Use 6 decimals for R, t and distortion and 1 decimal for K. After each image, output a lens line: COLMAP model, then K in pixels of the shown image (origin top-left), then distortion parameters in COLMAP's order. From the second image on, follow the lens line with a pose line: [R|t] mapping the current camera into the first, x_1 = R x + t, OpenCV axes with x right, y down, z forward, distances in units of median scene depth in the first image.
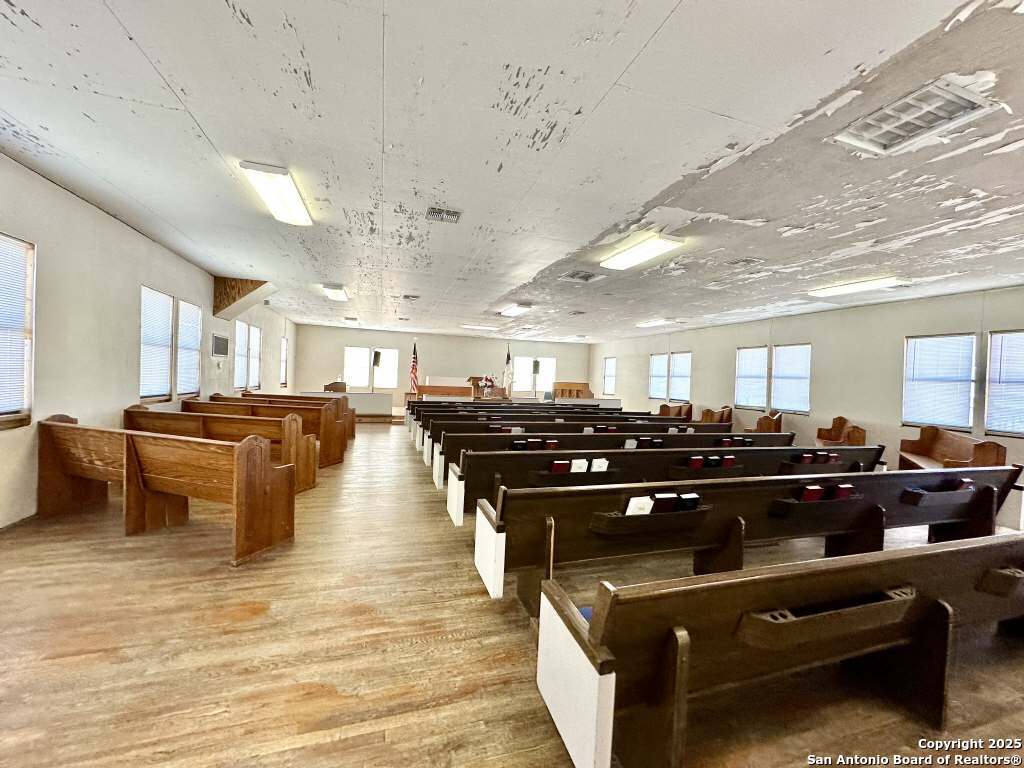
lens RADIAL K [[405.3, 0, 511.8], [0, 405.3, 384.0], [0, 0, 1]] dist [0.002792, -0.000495]
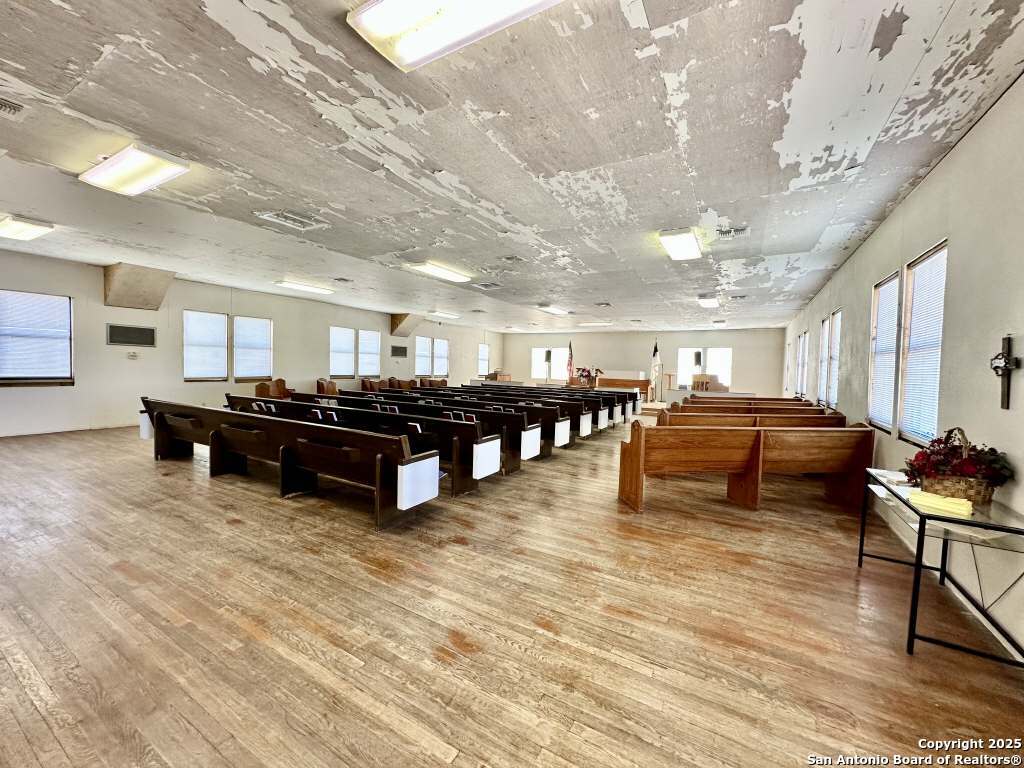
lens RADIAL K [[405.3, 0, 515.3], [0, 405.3, 380.4], [0, 0, 1]] dist [0.002792, -0.000495]
pose [[0.684321, 0.003684, -0.729171, 1.140006], [-0.012000, 0.999909, -0.006210, 0.049099], [0.729082, 0.012999, 0.684303, 0.158666]]
